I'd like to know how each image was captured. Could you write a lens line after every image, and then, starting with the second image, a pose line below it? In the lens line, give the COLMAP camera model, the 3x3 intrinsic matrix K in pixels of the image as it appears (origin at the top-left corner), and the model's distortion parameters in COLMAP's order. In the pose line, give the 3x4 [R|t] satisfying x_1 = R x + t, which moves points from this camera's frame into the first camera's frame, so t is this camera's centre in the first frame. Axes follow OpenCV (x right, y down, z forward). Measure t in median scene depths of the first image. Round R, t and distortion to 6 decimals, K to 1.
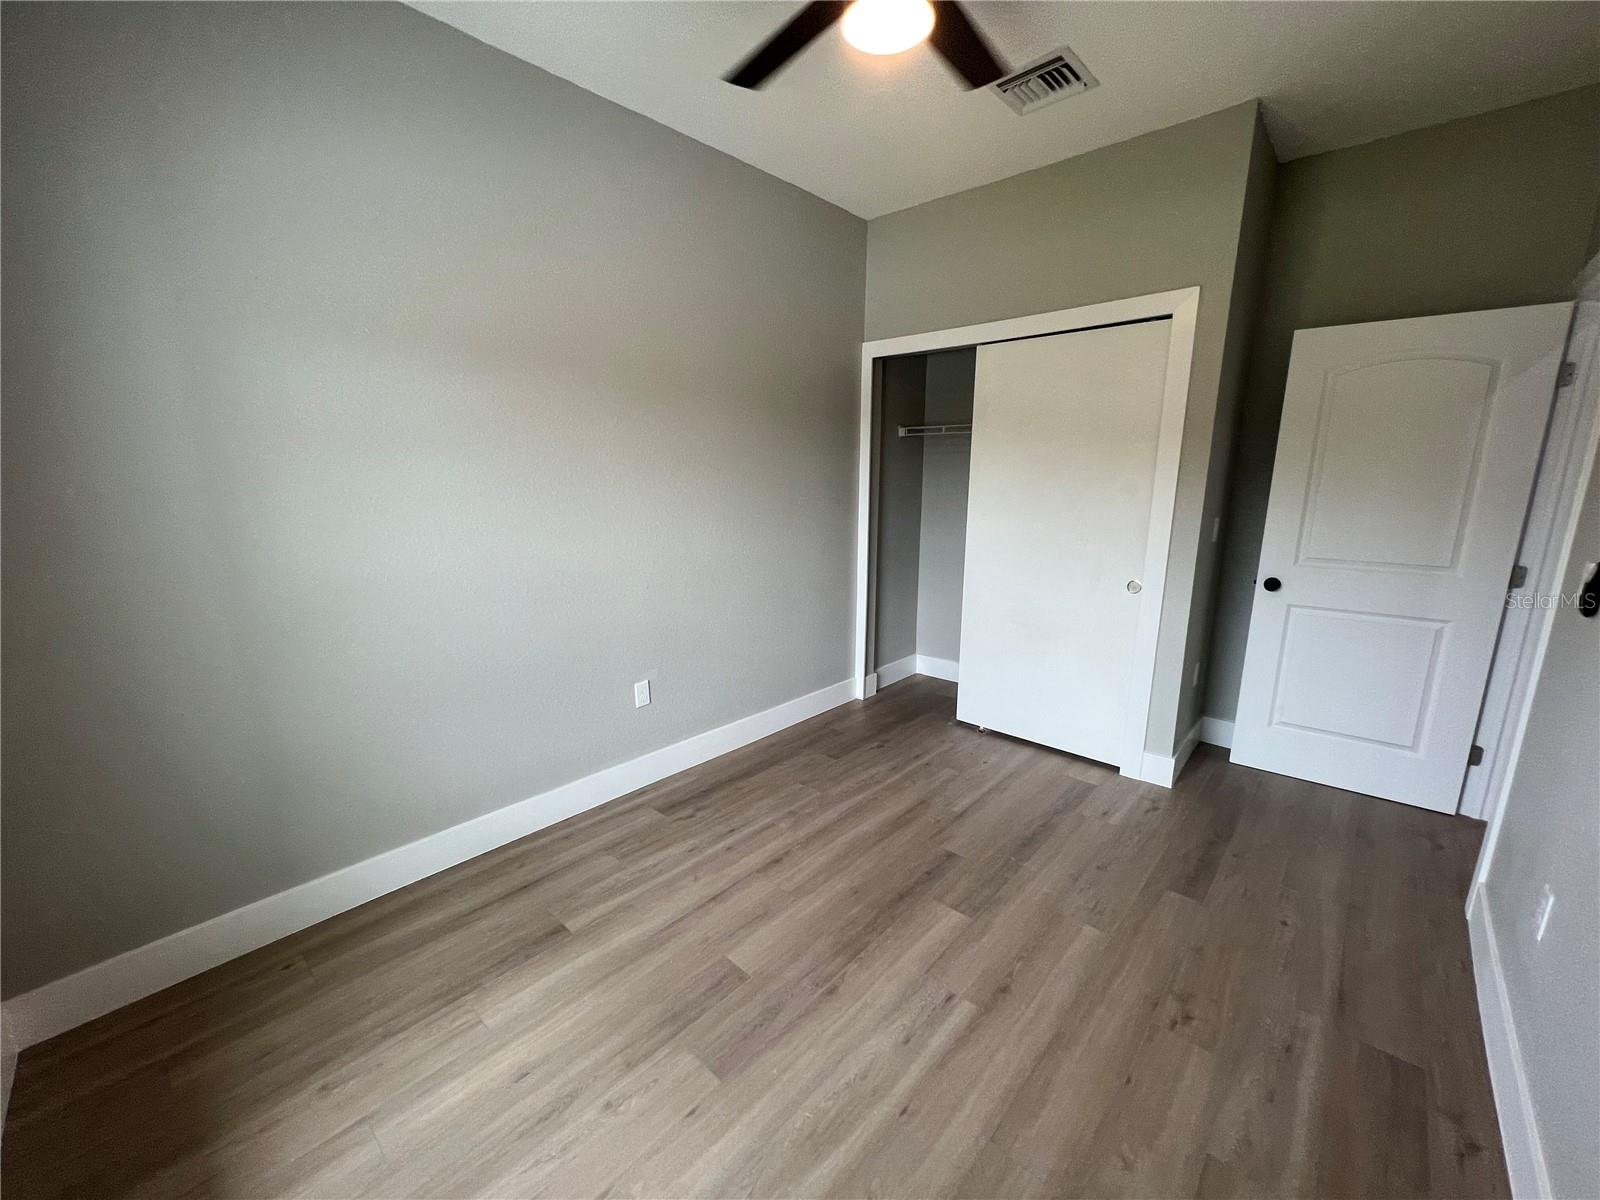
lens RADIAL K [[638.0, 0, 799.5], [0, 638.0, 606.0], [0, 0, 1]] dist [-0.000632, 0.000291]
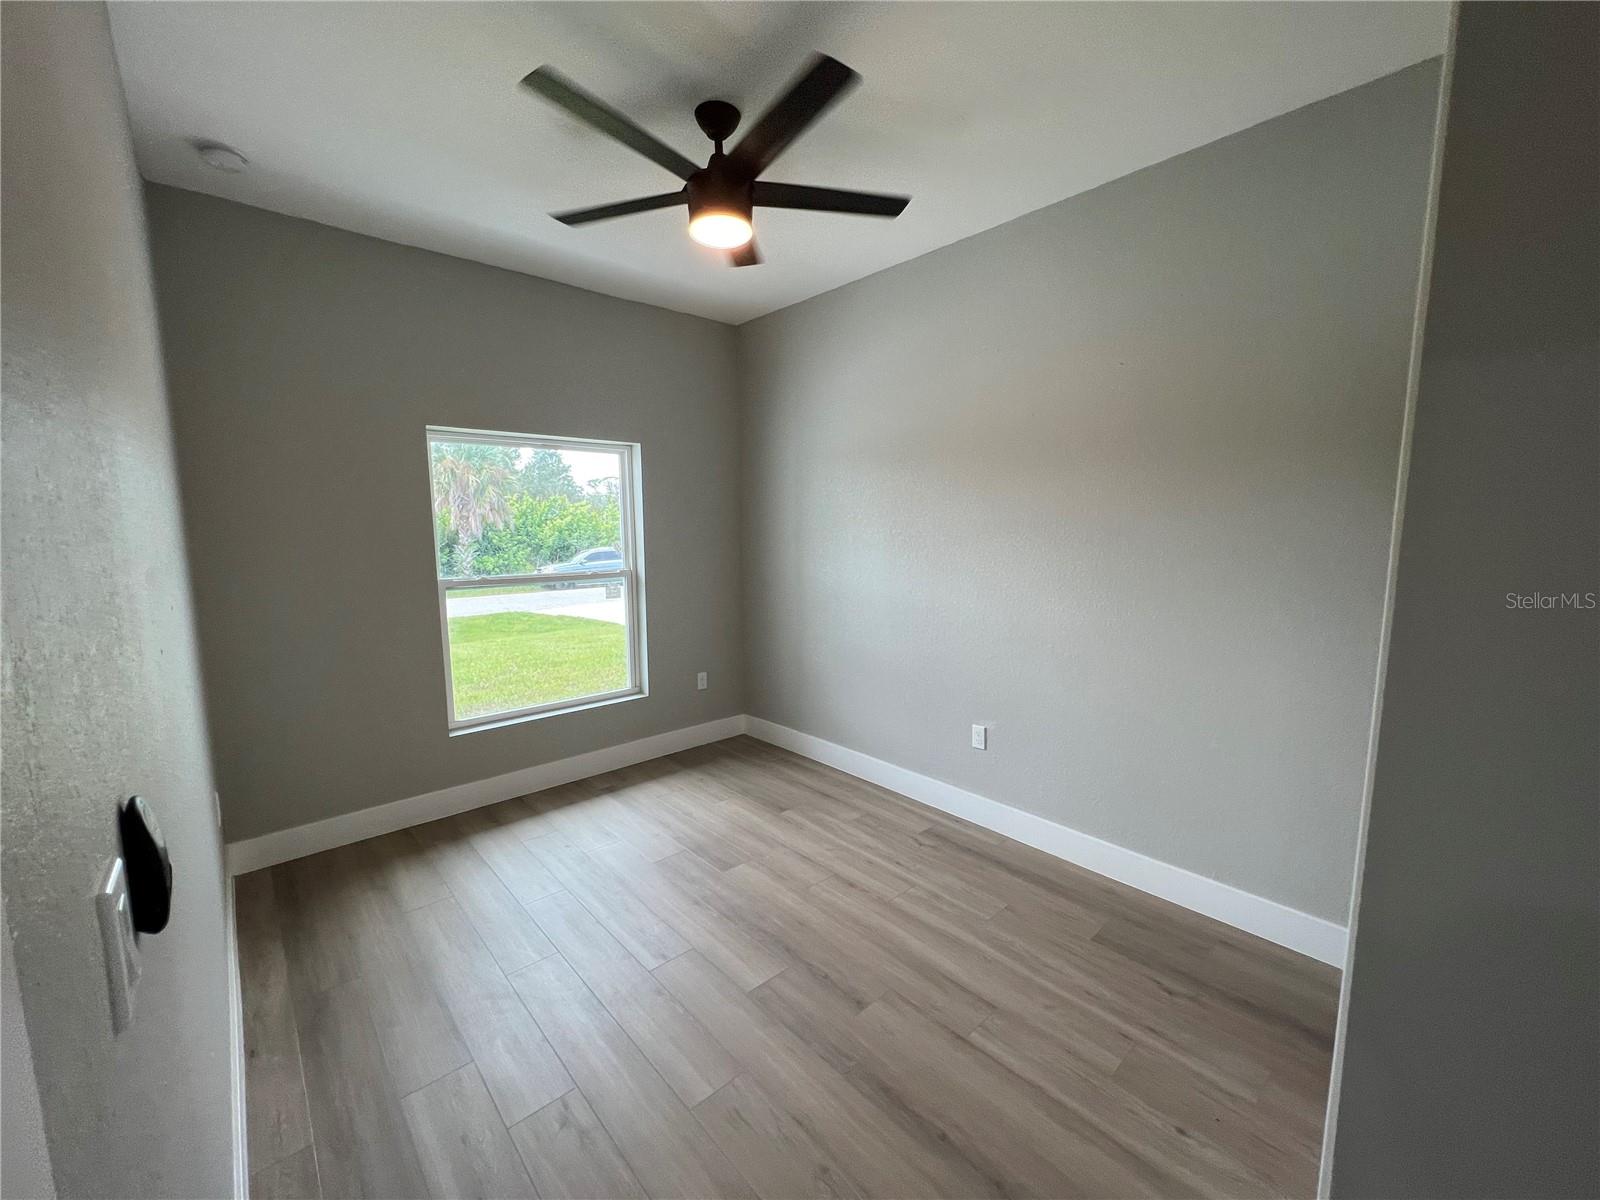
lens RADIAL K [[638.0, 0, 799.5], [0, 638.0, 606.0], [0, 0, 1]] dist [-0.000632, 0.000291]
pose [[-0.093916, 0.127158, -0.987426, 0.952292], [-0.203317, 0.968458, 0.144053, -0.199262], [0.974598, 0.214289, -0.065101, 0.835837]]
